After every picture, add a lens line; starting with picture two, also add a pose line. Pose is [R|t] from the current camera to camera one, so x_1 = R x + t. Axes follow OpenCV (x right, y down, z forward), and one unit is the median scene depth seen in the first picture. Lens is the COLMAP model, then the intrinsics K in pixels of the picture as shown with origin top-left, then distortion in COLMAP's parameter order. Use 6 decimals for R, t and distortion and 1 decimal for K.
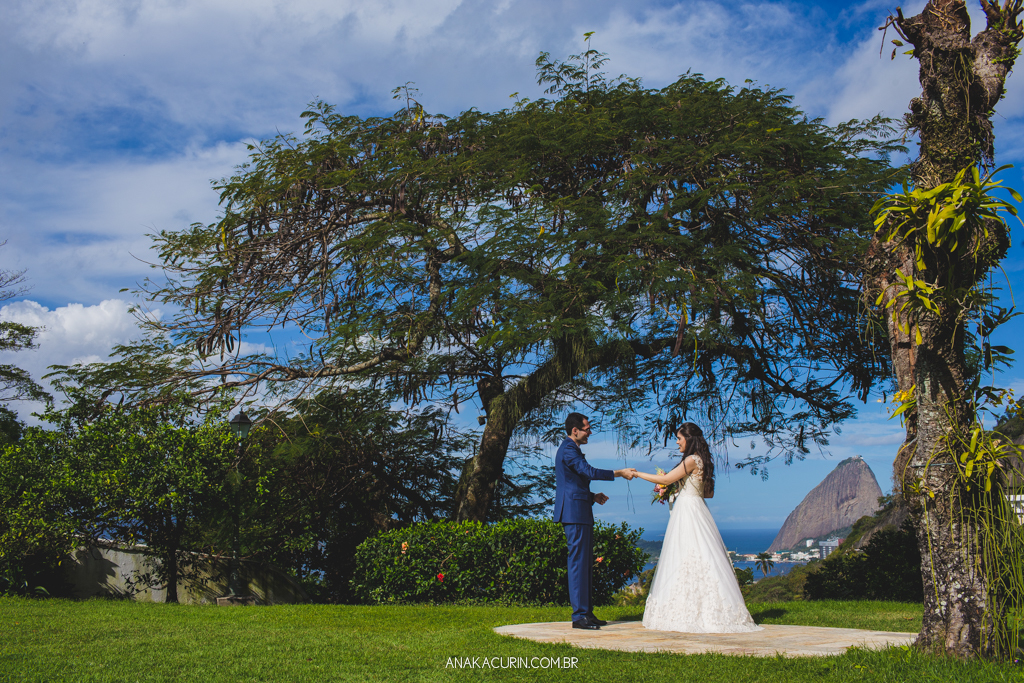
lens RADIAL K [[987.9, 0, 512.0], [0, 987.9, 341.5], [0, 0, 1]] dist [-0.008130, 0.024189]
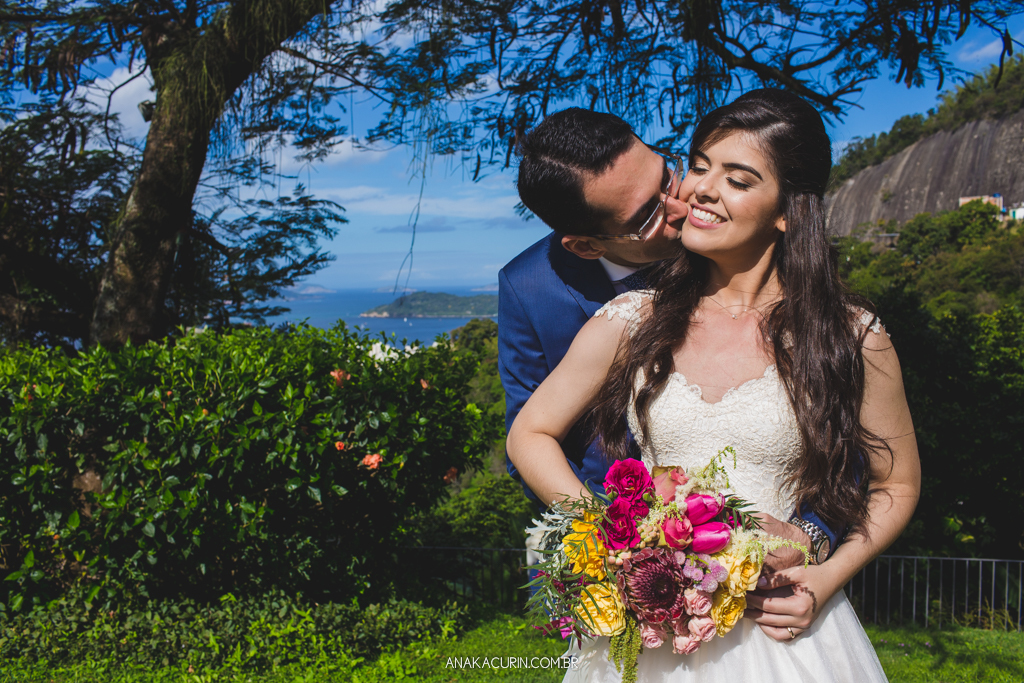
lens RADIAL K [[987.9, 0, 512.0], [0, 987.9, 341.5], [0, 0, 1]] dist [-0.008130, 0.024189]
pose [[0.986127, -0.029385, 0.163370, 0.091826], [-0.012059, 0.968923, 0.247068, 0.105816], [-0.165553, -0.245610, 0.955127, 0.755726]]
